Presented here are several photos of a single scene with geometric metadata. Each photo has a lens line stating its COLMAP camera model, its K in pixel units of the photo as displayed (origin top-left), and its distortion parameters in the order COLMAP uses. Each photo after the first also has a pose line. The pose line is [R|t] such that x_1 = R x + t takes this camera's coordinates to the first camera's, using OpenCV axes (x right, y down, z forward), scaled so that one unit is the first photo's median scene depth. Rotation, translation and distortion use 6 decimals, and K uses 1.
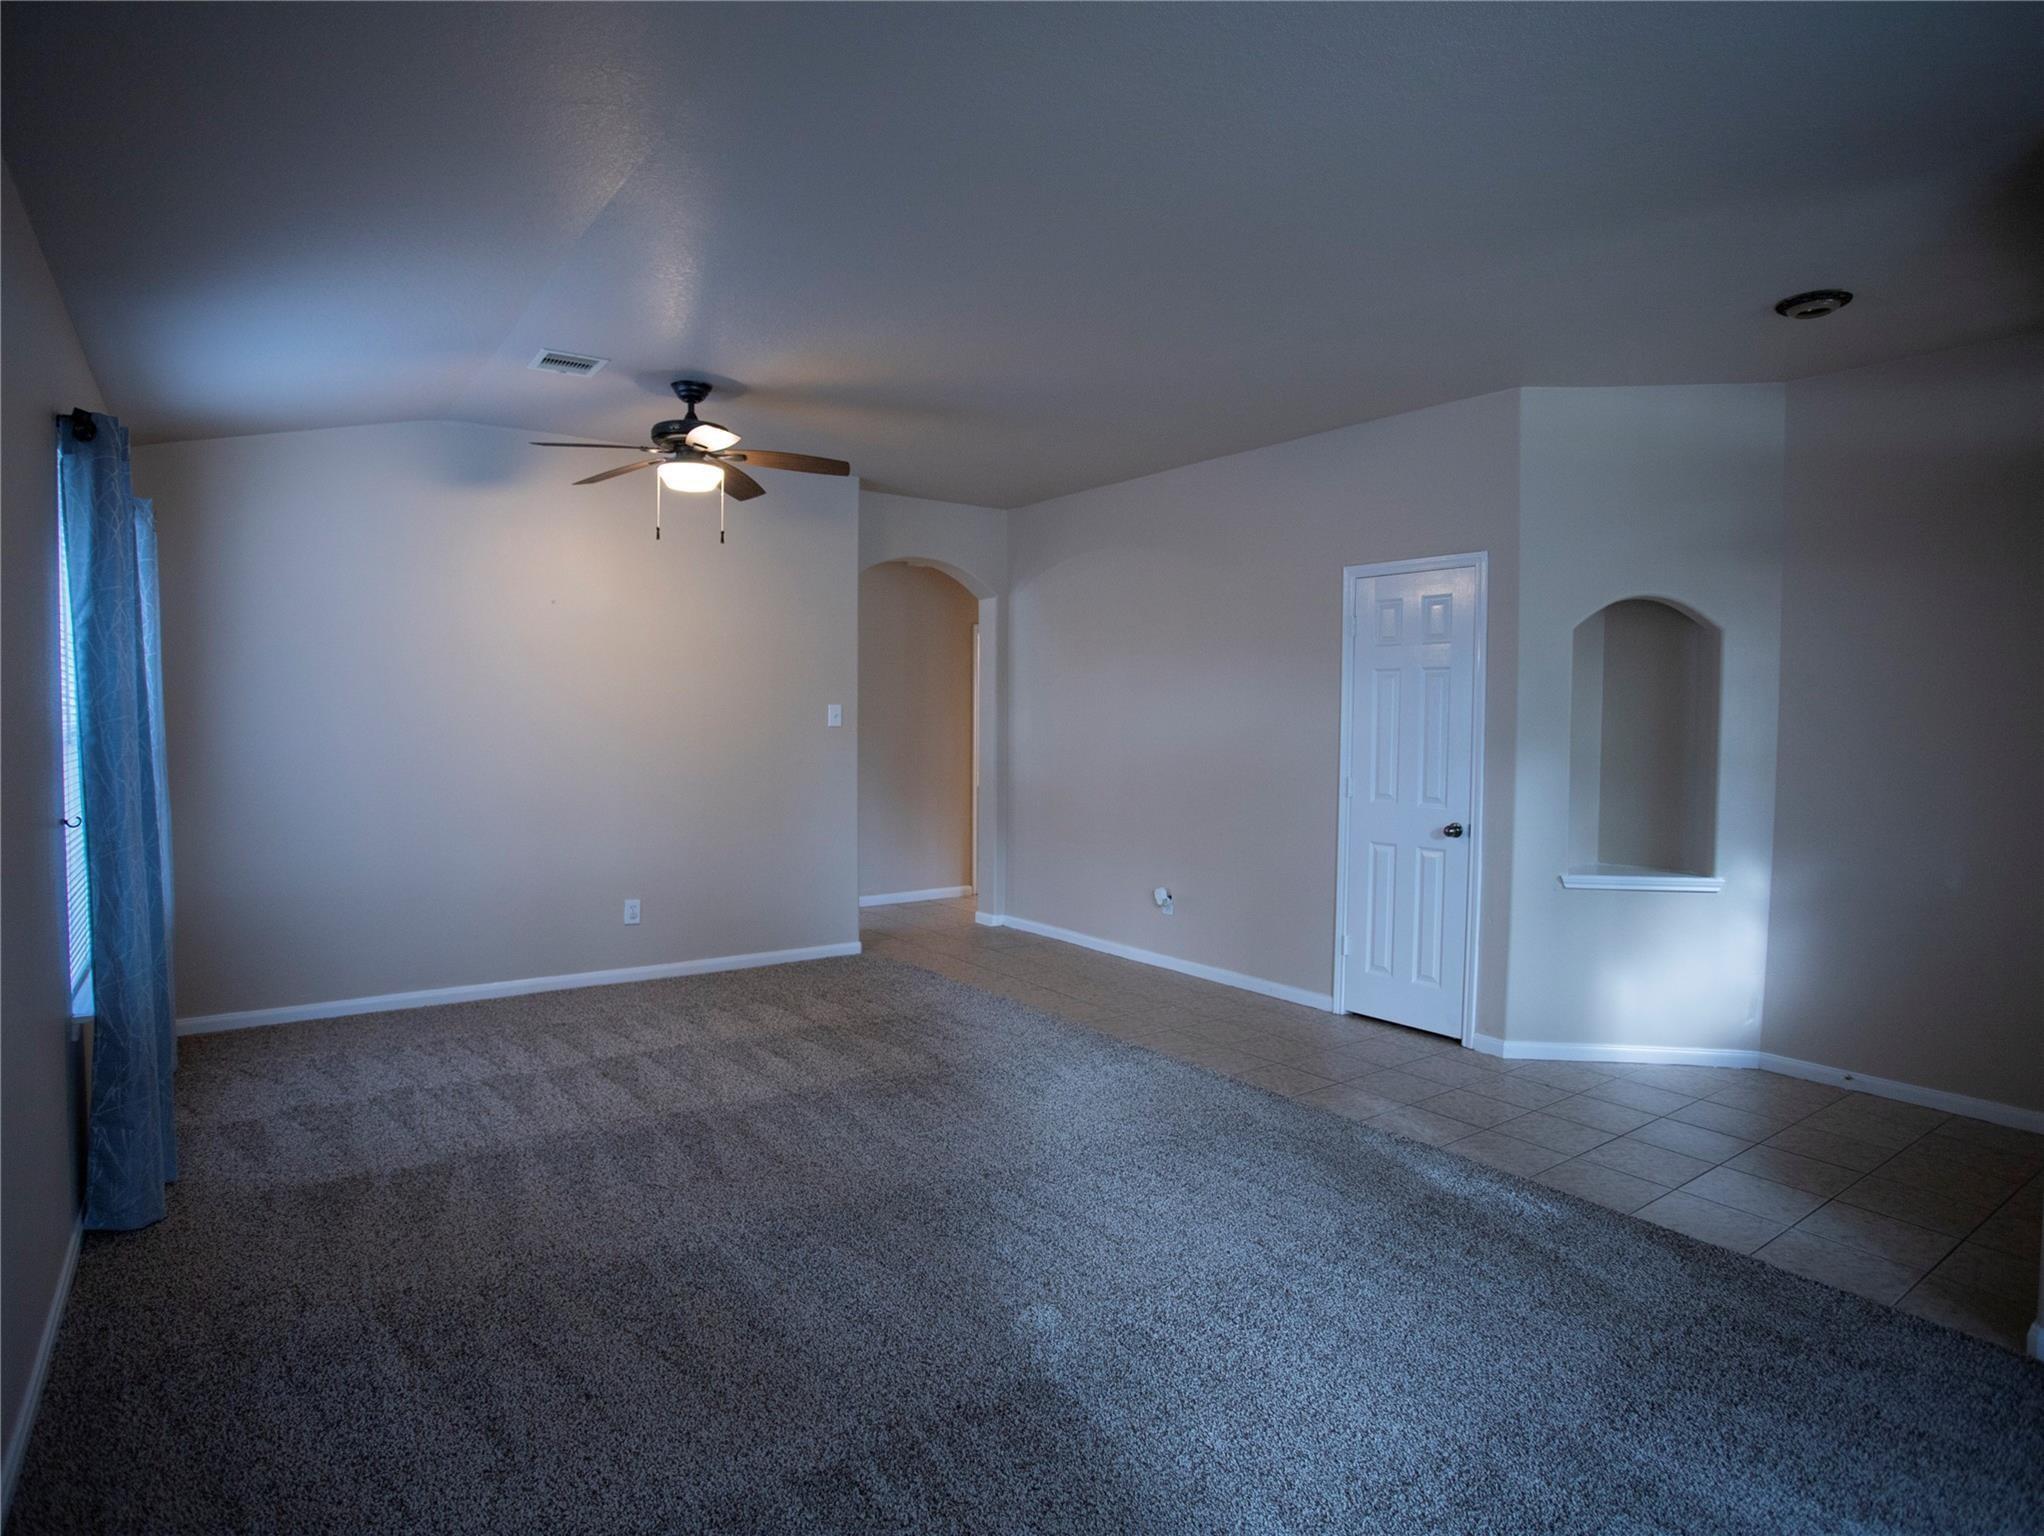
lens RADIAL K [[1120.4, 0, 1022.0], [0, 1120.4, 768.0], [0, 0, 1]] dist [-0.044783, 0.000960]
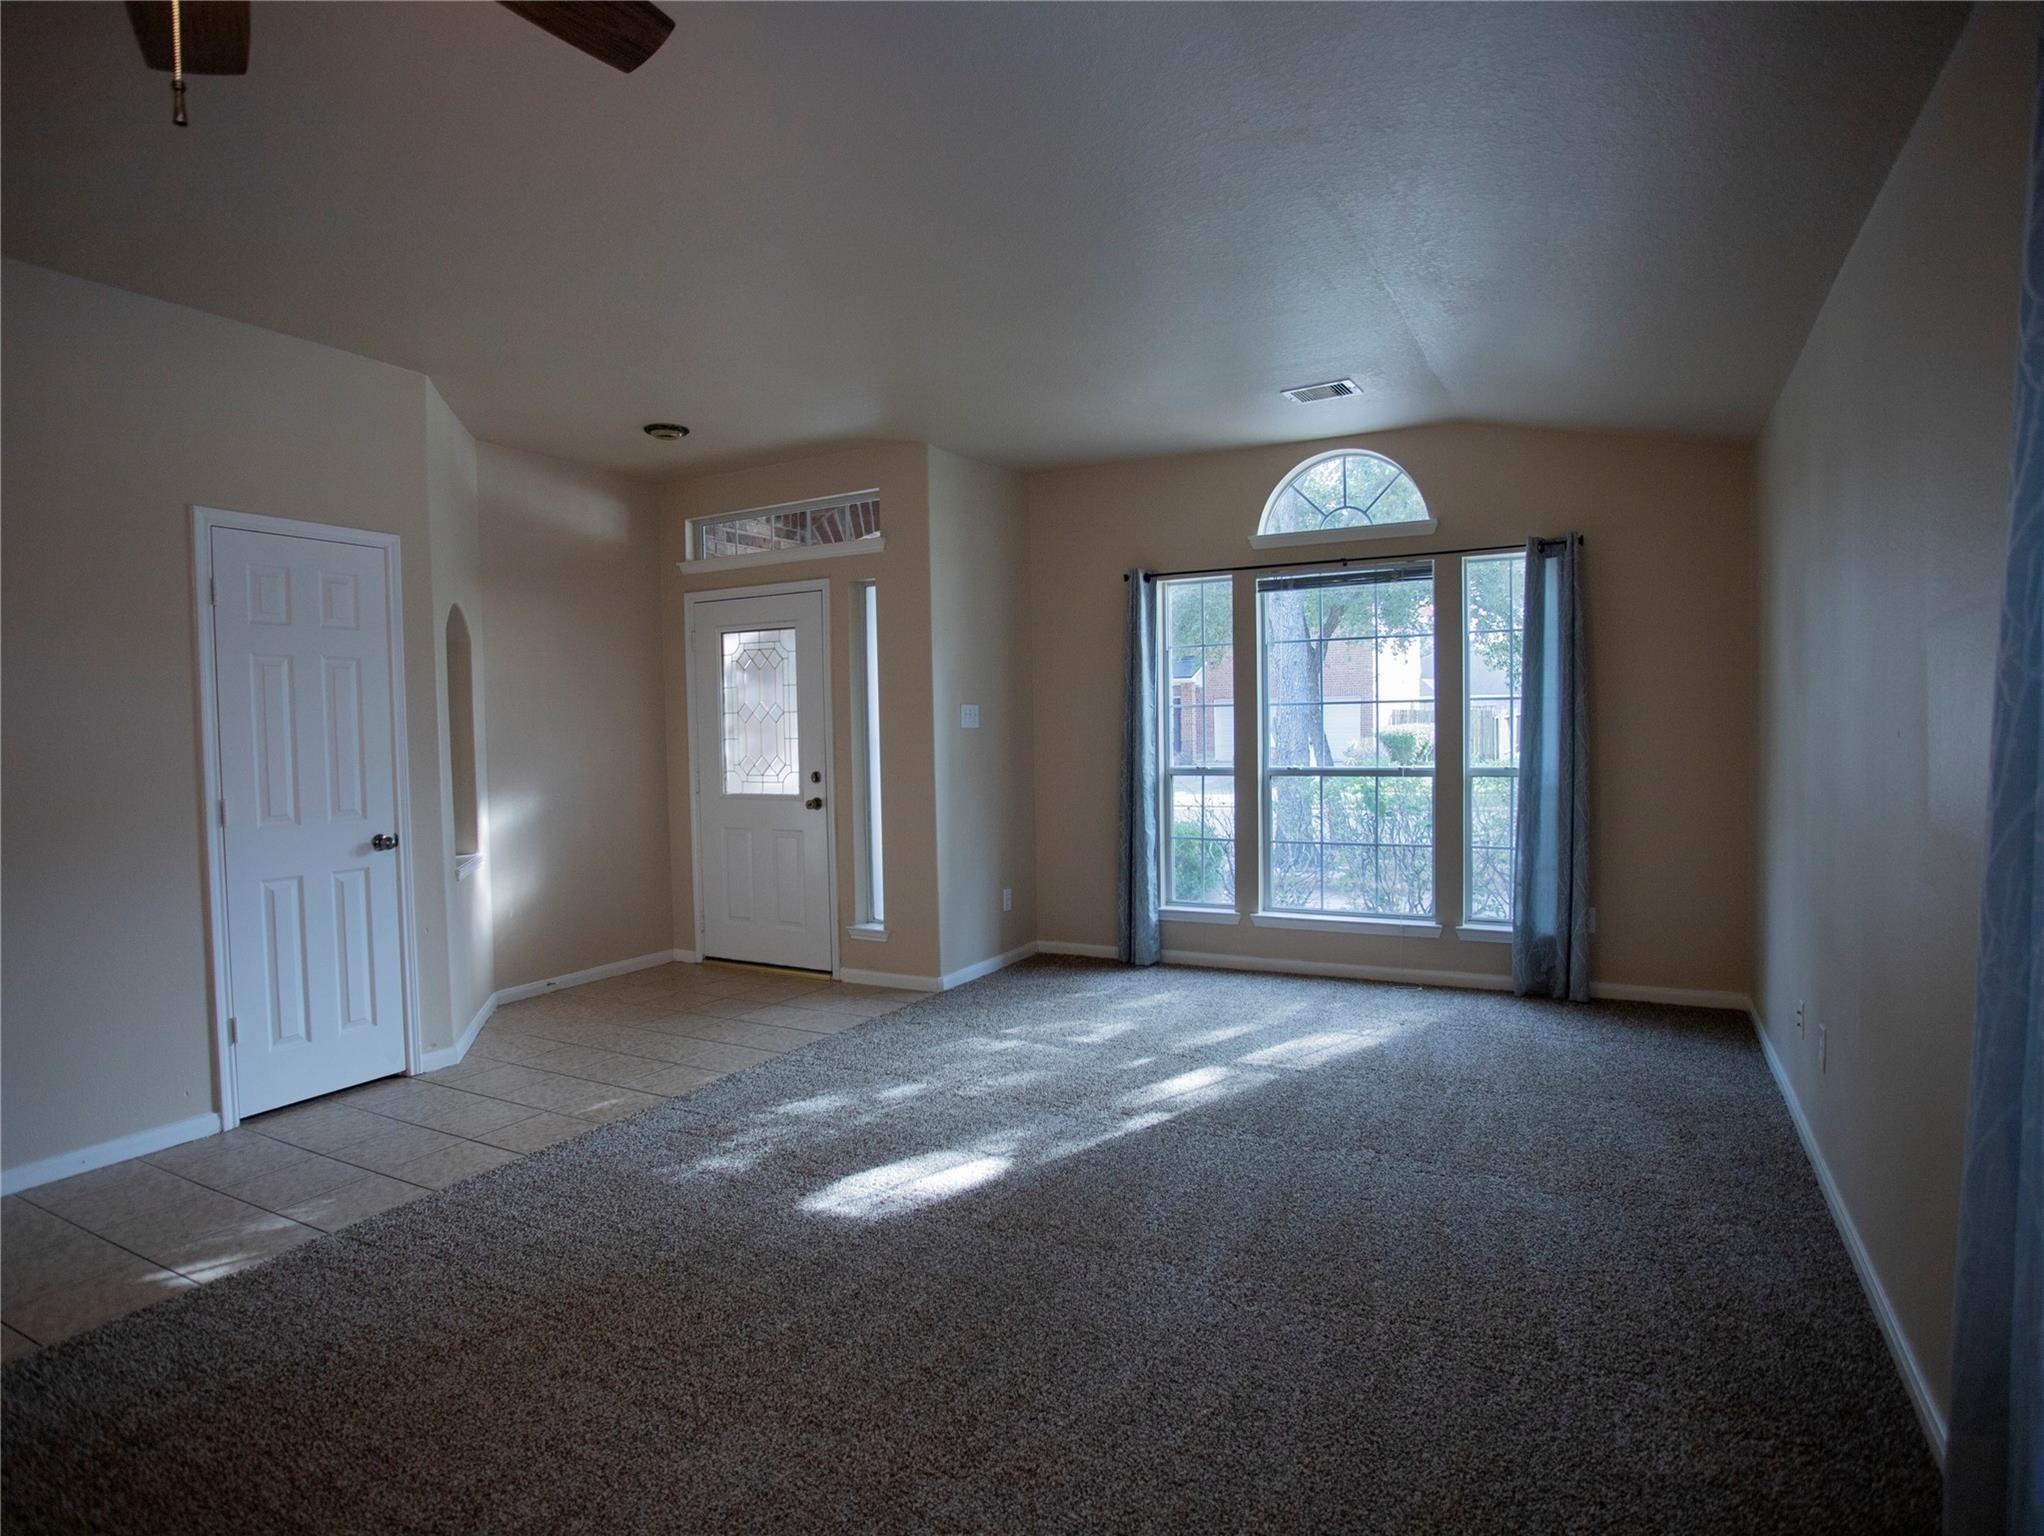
lens RADIAL K [[1120.4, 0, 1022.0], [0, 1120.4, 768.0], [0, 0, 1]] dist [-0.044783, 0.000960]
pose [[-0.447568, -0.032336, 0.893665, -0.622150], [0.052849, 0.996643, 0.062530, -0.030740], [-0.892687, 0.075216, -0.444356, 0.928150]]
